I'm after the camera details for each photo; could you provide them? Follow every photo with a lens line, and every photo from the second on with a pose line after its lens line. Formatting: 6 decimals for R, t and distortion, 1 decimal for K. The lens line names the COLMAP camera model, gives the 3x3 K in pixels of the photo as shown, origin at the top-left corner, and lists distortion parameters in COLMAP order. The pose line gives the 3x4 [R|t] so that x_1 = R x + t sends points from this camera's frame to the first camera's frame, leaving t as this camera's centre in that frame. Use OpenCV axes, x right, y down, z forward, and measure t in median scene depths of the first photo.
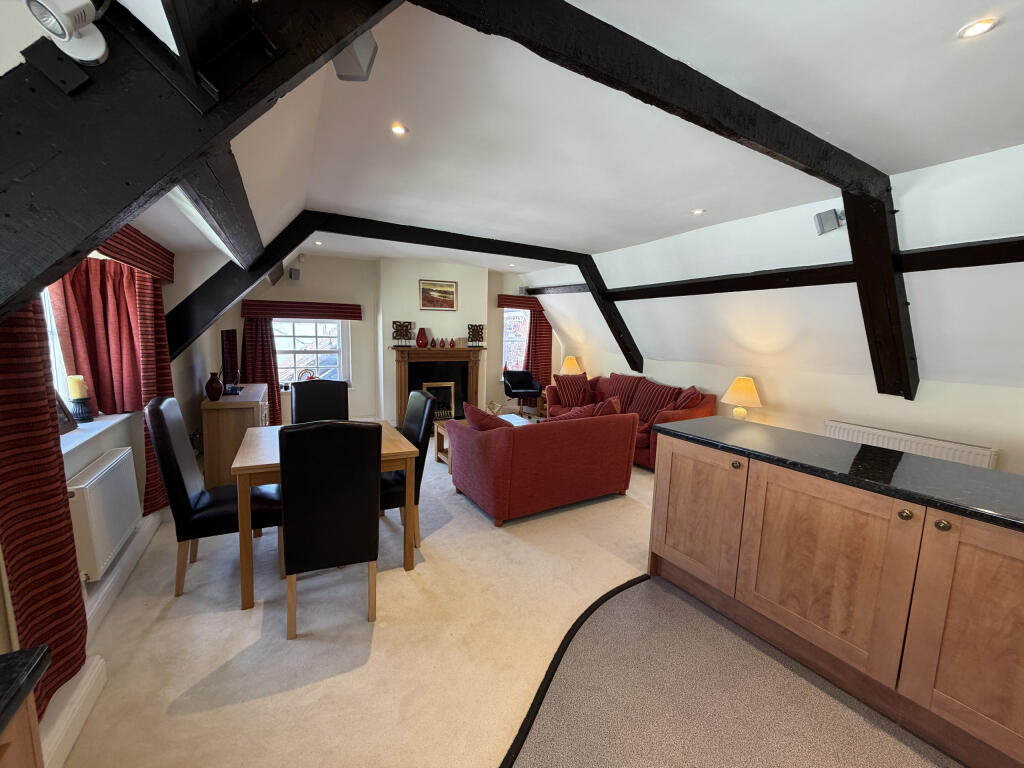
lens RADIAL K [[406.8, 0, 512.0], [0, 406.8, 384.0], [0, 0, 1]] dist [0.000425, -0.000255]
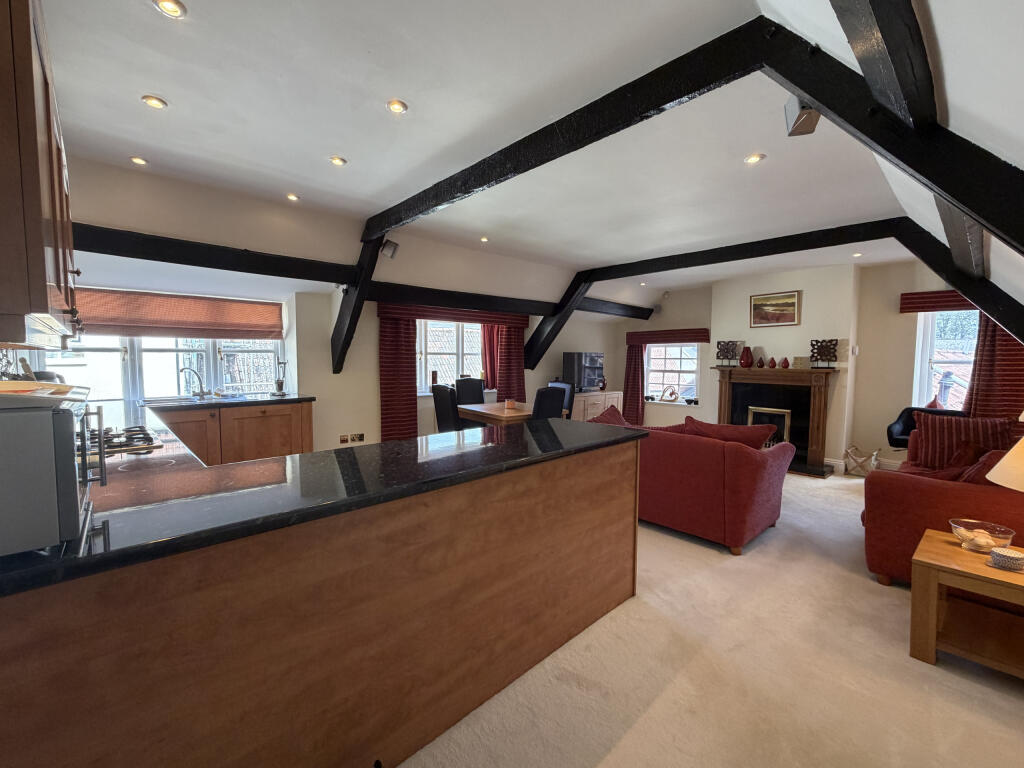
lens RADIAL K [[433.9, 0, 512.0], [0, 433.9, 384.0], [0, 0, 1]] dist [0.002097, 0.000273]
pose [[0.214921, 0.036839, -0.975936, 0.624740], [-0.126216, 0.991956, 0.009648, 0.005149], [0.968441, 0.121105, 0.217842, 0.264847]]
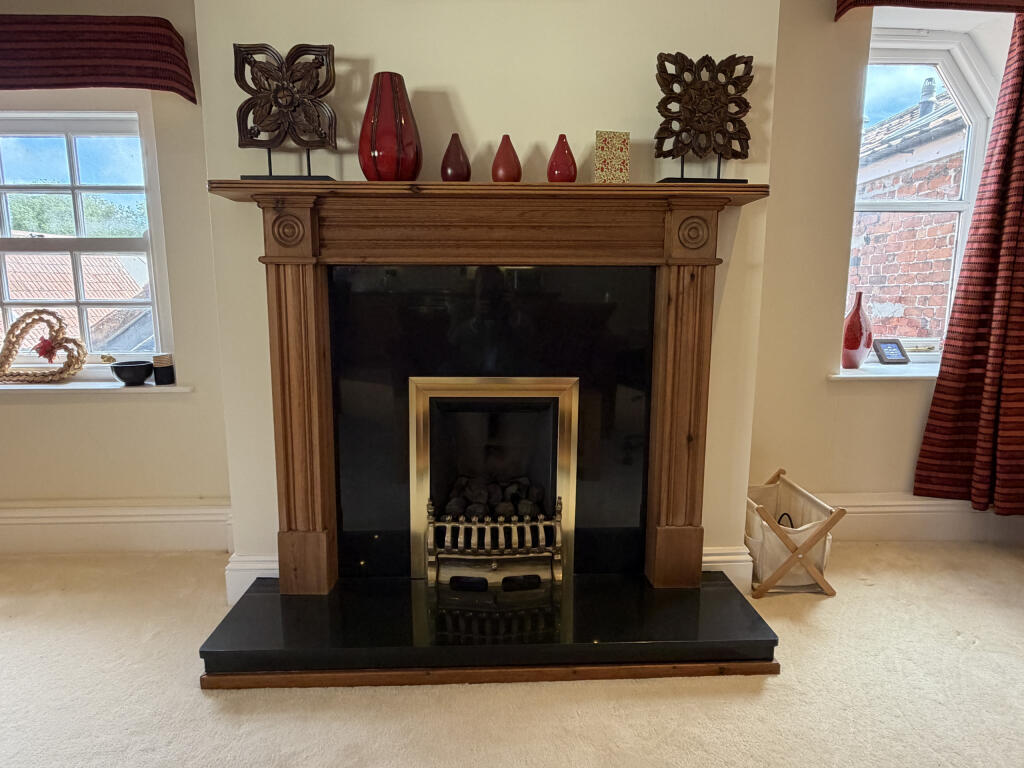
lens RADIAL K [[612.1, 0, 512.0], [0, 612.1, 384.0], [0, 0, 1]] dist [0.002095, 0.000085]
pose [[0.892956, 0.045457, -0.447844, -0.040945], [-0.036410, 0.998922, 0.028794, -0.009695], [0.448670, -0.009406, 0.893648, 0.760214]]
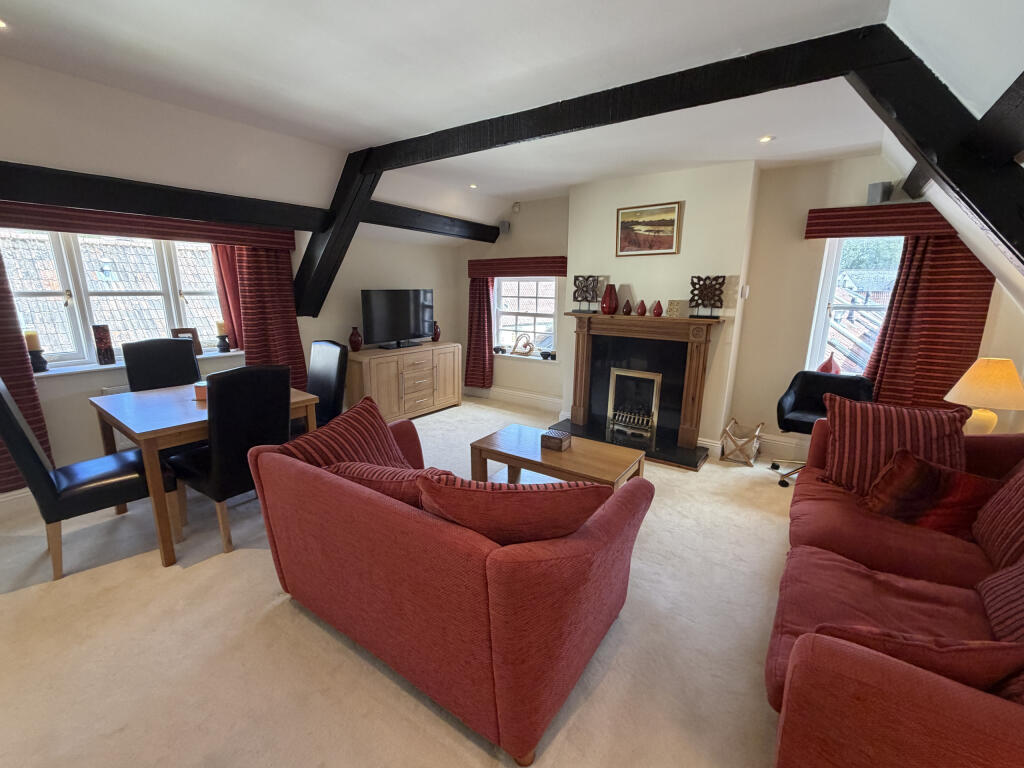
lens RADIAL K [[433.9, 0, 512.0], [0, 433.9, 384.0], [0, 0, 1]] dist [0.002097, 0.000273]
pose [[0.424323, 0.180956, -0.887246, 0.356891], [-0.114807, 0.982673, 0.145513, -0.061814], [0.898204, 0.040118, 0.437745, 0.542008]]
